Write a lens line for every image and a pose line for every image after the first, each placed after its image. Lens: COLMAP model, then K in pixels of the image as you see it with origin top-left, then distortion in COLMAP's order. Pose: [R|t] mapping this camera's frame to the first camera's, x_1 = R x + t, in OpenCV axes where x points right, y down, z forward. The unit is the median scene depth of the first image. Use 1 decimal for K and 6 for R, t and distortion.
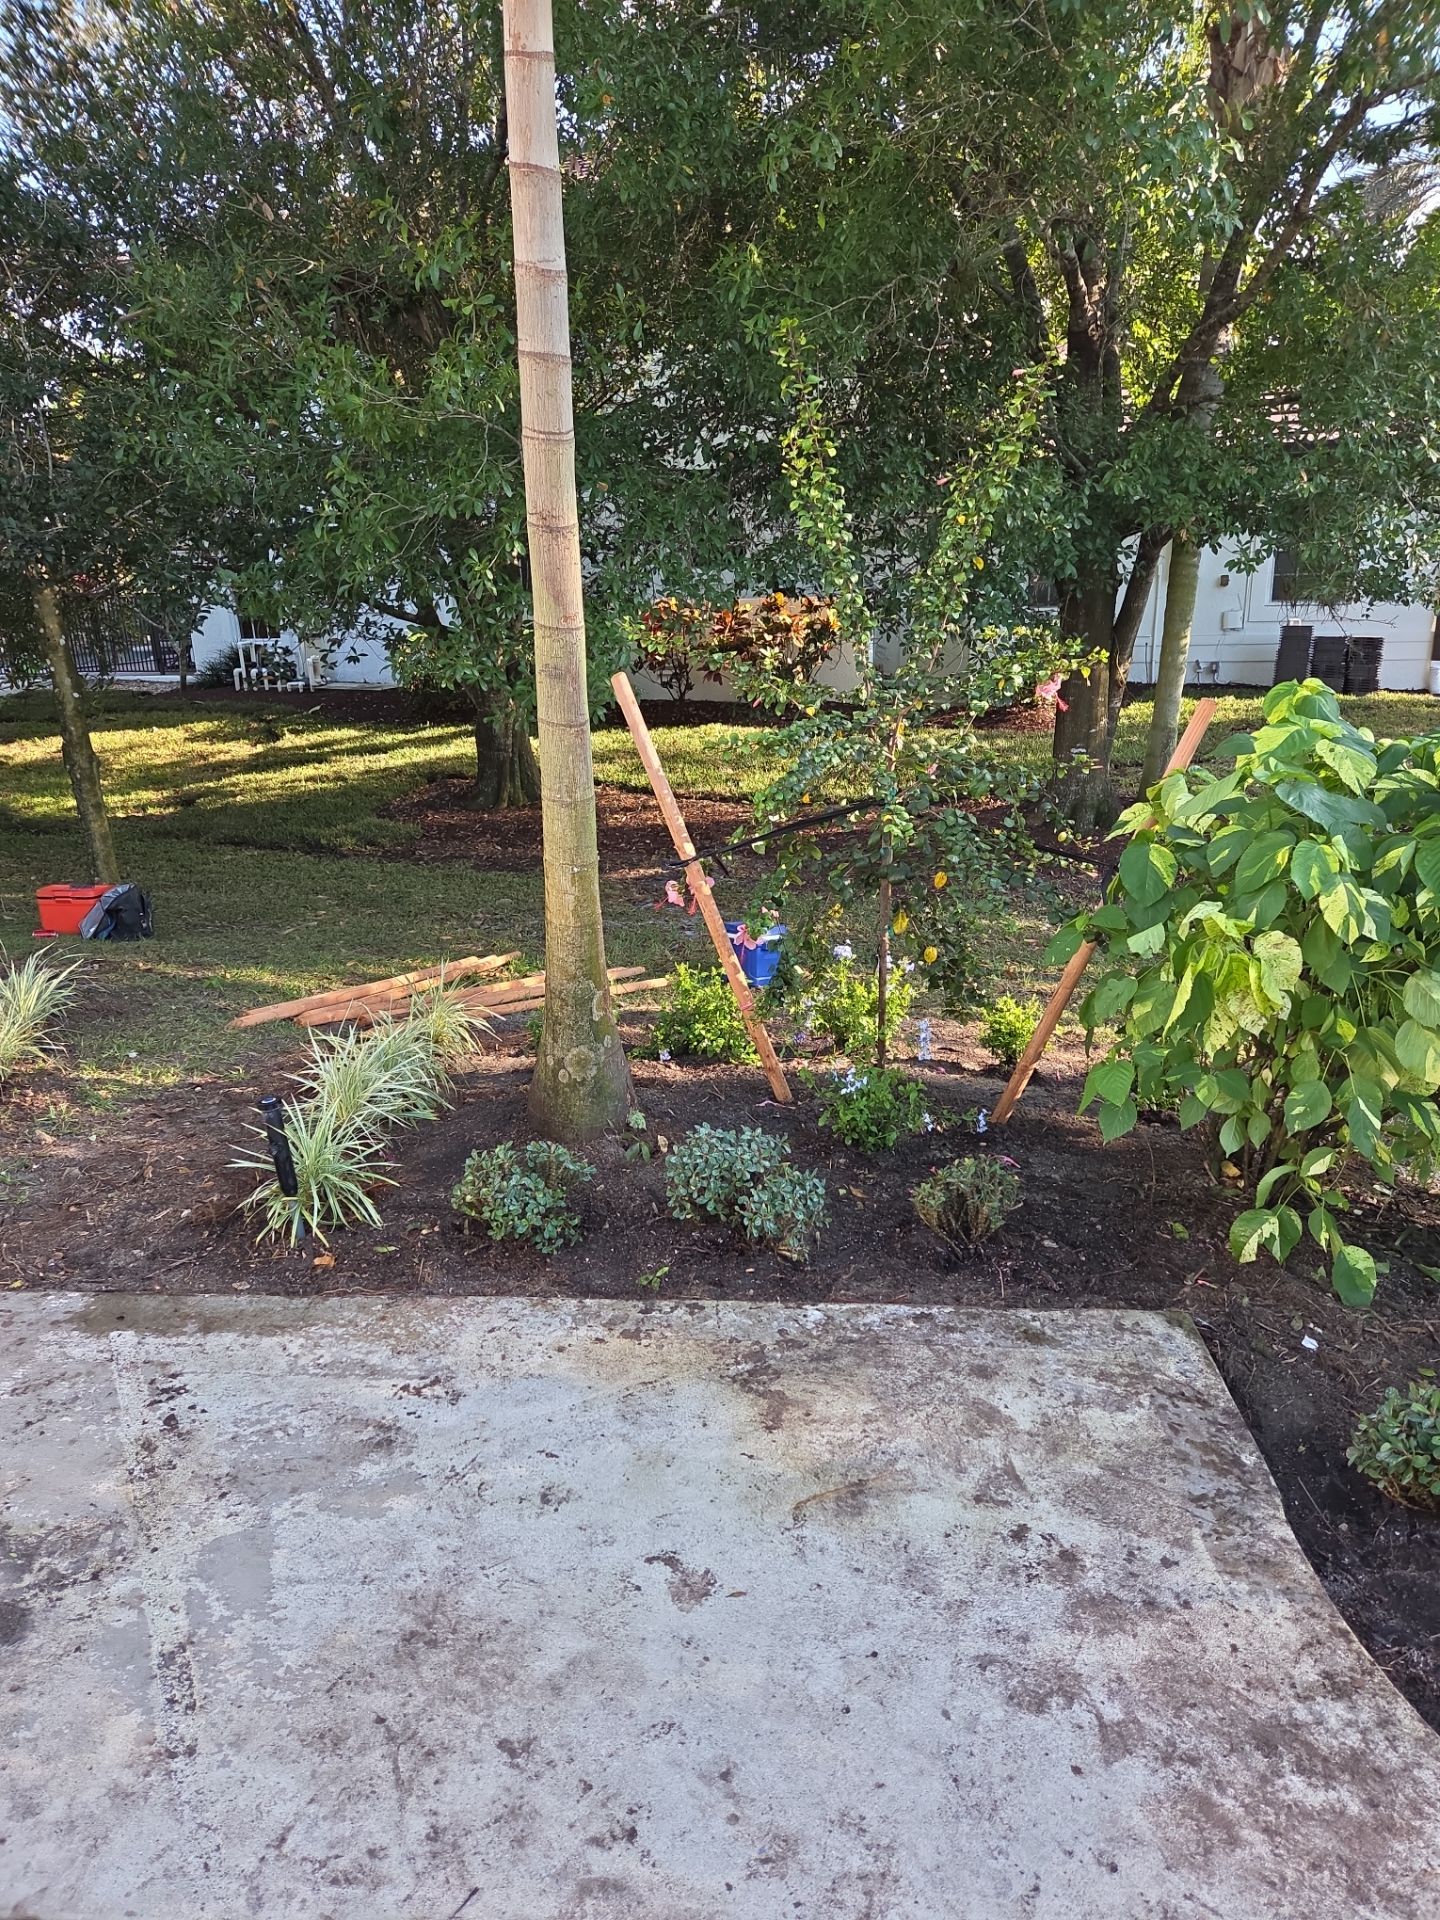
lens RADIAL K [[1219.7, 0, 720.0], [0, 1219.7, 960.0], [0, 0, 1]] dist [0.049005, -0.053008]
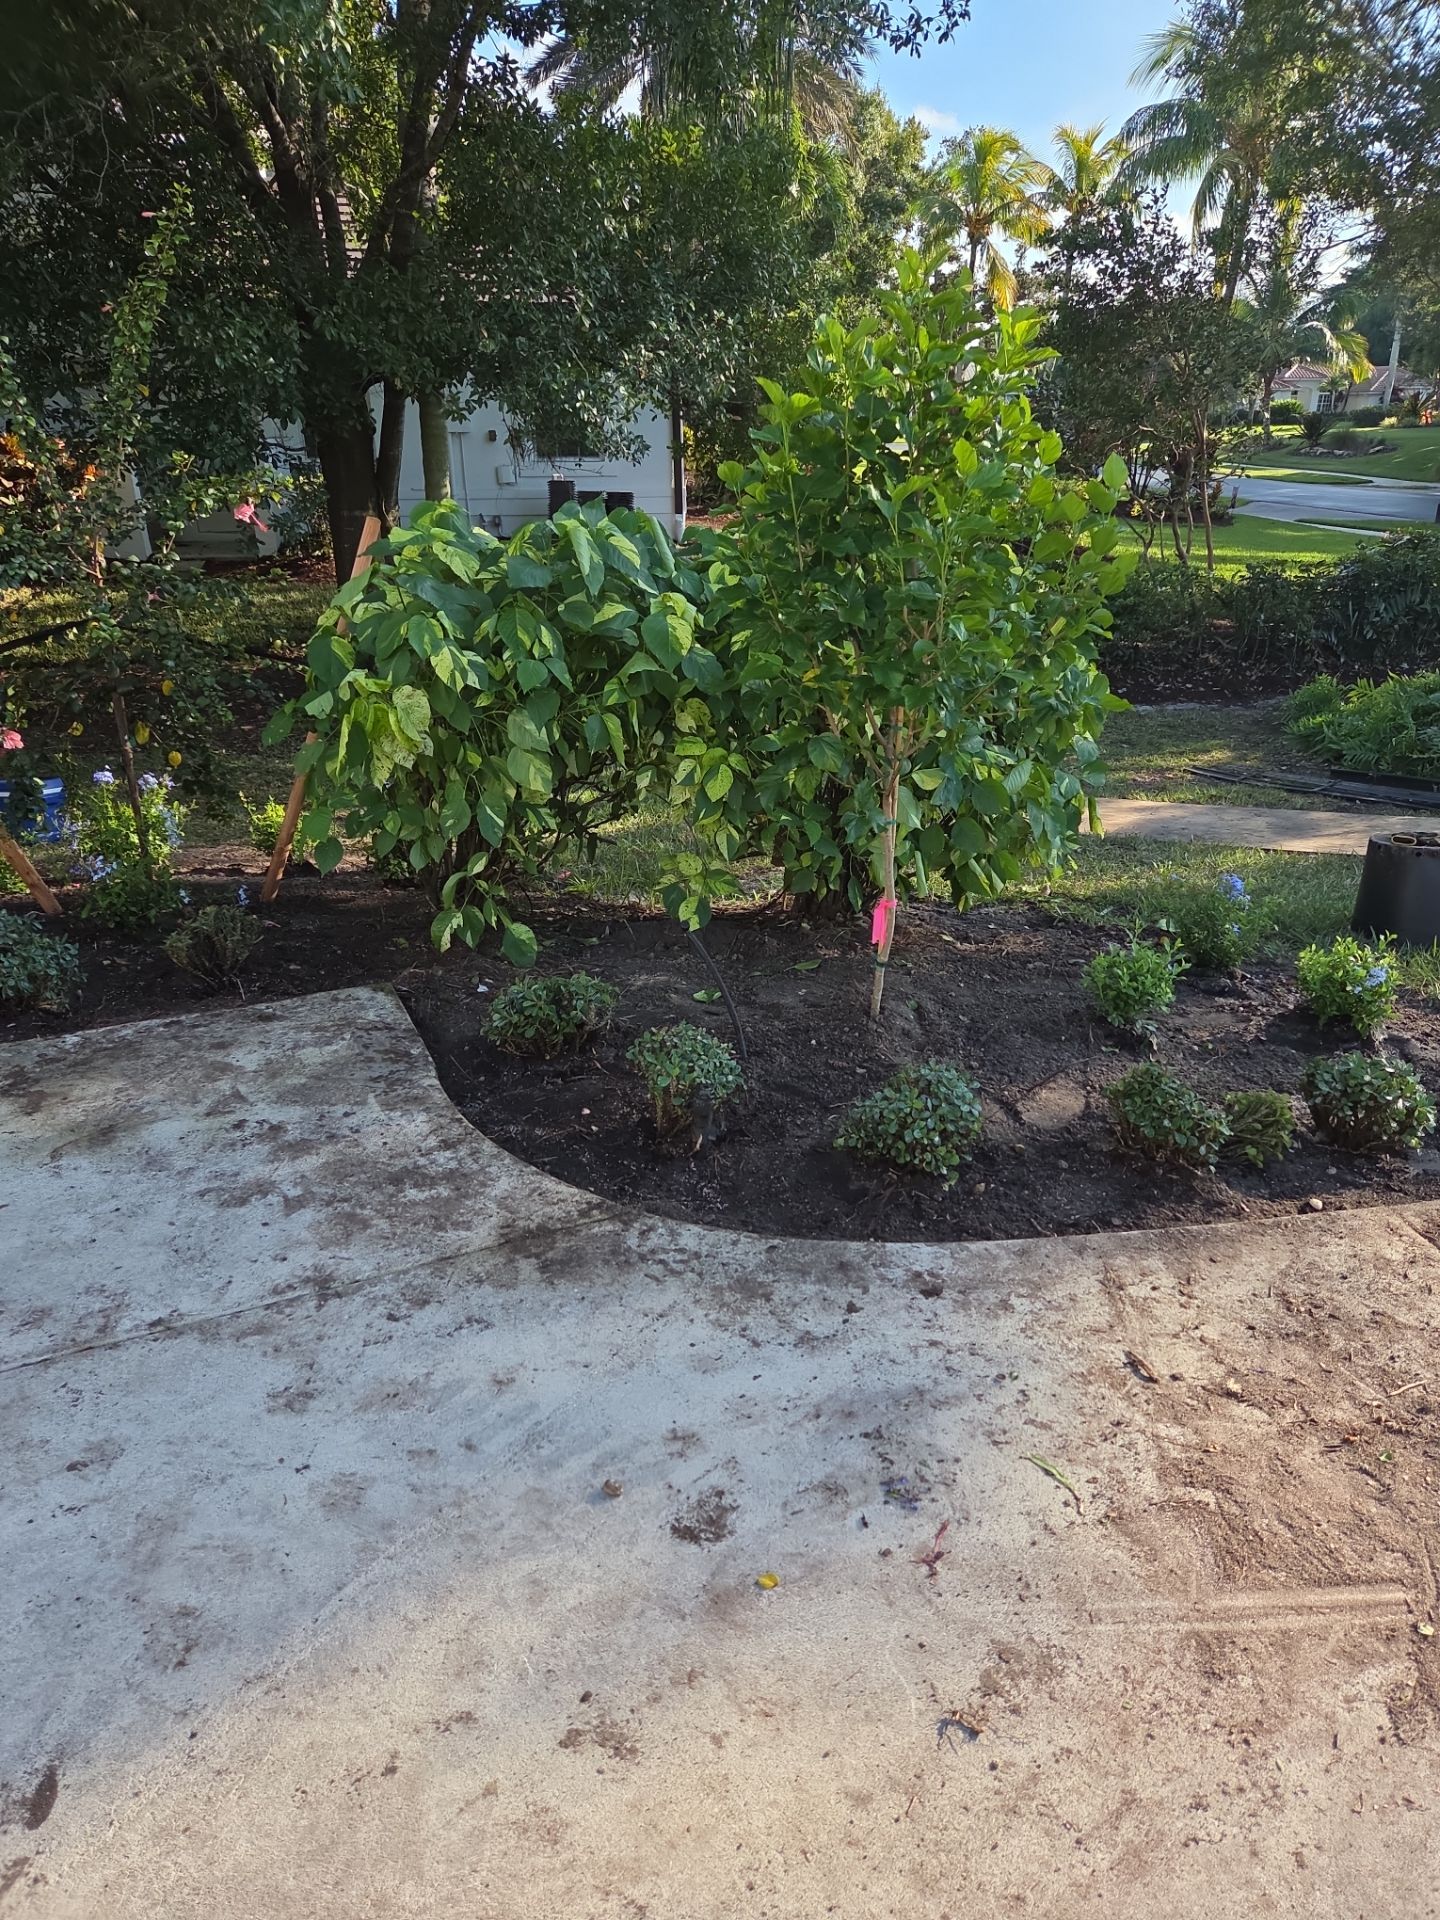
lens RADIAL K [[1219.7, 0, 720.0], [0, 1219.7, 960.0], [0, 0, 1]] dist [0.049005, -0.053008]
pose [[0.870068, -0.173003, 0.461575, 0.089116], [0.124959, 0.983211, 0.132970, 0.139336], [-0.476830, -0.058015, 0.877079, -0.354143]]
